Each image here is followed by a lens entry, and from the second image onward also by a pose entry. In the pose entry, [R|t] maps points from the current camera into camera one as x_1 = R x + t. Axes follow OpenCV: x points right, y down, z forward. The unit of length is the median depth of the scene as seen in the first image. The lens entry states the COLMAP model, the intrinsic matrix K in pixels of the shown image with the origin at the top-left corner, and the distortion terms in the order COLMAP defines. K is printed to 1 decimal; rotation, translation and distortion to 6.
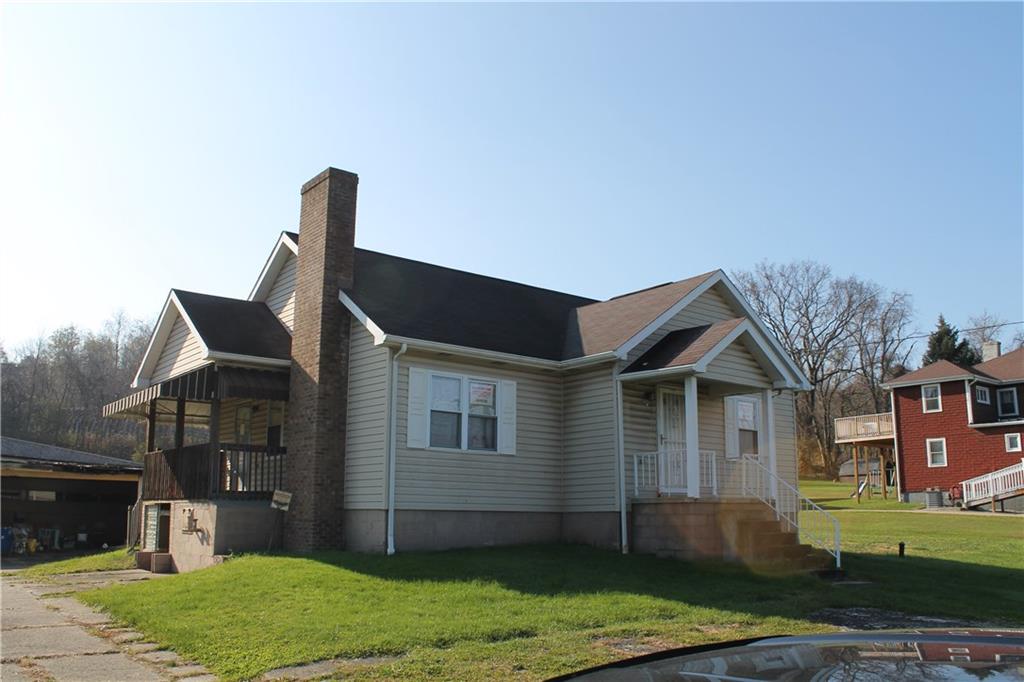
lens RADIAL K [[881.7, 0, 513.8], [0, 881.7, 343.4], [0, 0, 1]] dist [-0.153718, 0.122933]
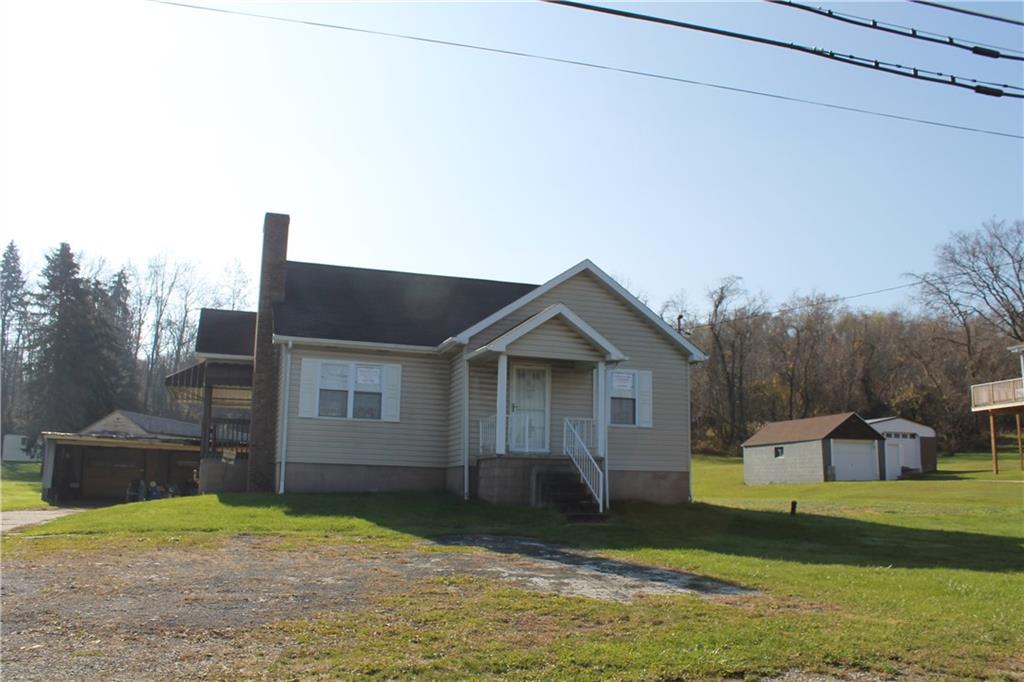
lens RADIAL K [[881.7, 0, 514.4], [0, 881.7, 343.1], [0, 0, 1]] dist [-0.153718, 0.122933]
pose [[0.936258, -0.052220, -0.347409, 0.616970], [0.058331, 0.998272, 0.007146, 0.013159], [0.346436, -0.026955, 0.937686, -0.136841]]
